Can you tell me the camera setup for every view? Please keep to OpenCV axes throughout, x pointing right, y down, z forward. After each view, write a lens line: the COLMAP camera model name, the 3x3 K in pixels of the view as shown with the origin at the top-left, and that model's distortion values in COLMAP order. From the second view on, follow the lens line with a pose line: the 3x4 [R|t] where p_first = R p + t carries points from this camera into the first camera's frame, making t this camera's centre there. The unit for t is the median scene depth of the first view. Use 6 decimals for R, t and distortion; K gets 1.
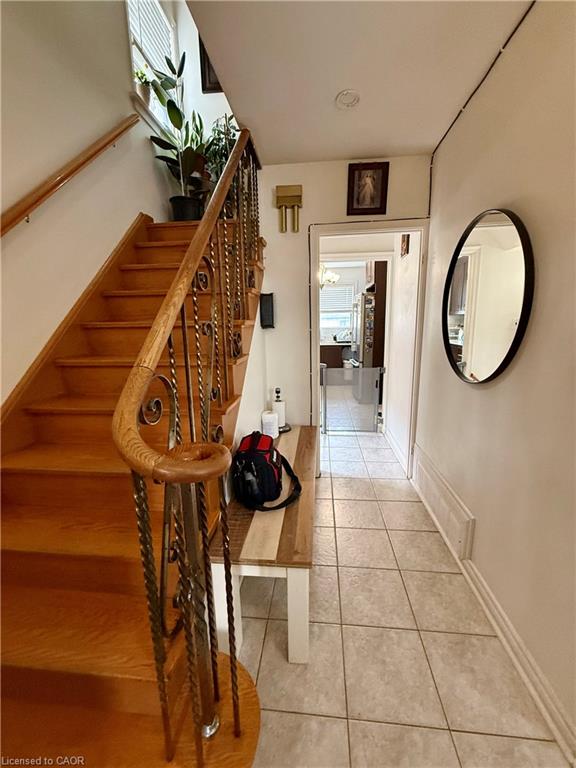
lens RADIAL K [[306.9, 0, 289.2], [0, 306.9, 382.8], [0, 0, 1]] dist [-0.000293, -0.000628]
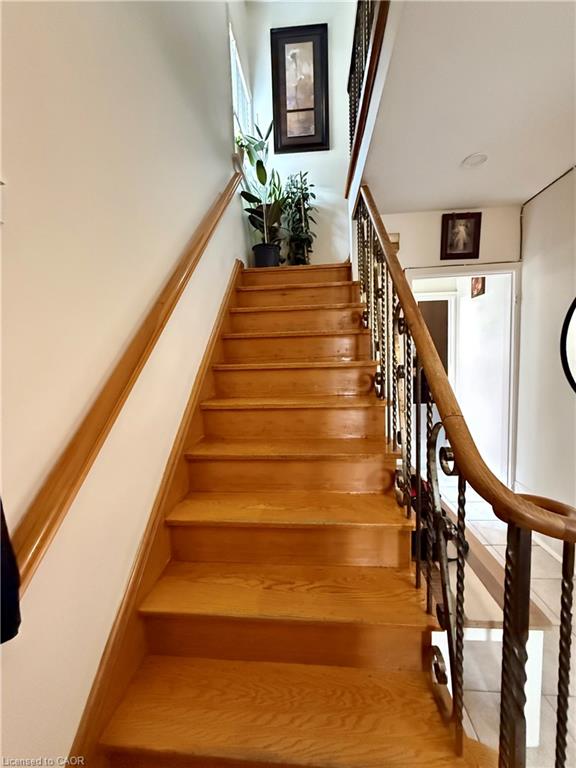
lens RADIAL K [[306.9, 0, 289.2], [0, 306.9, 384.1], [0, 0, 1]] dist [-0.000293, -0.000628]
pose [[0.999822, -0.014958, 0.011519, -0.352249], [0.016147, 0.993673, -0.111146, -0.016258], [-0.009783, 0.111312, 0.993737, 0.010850]]
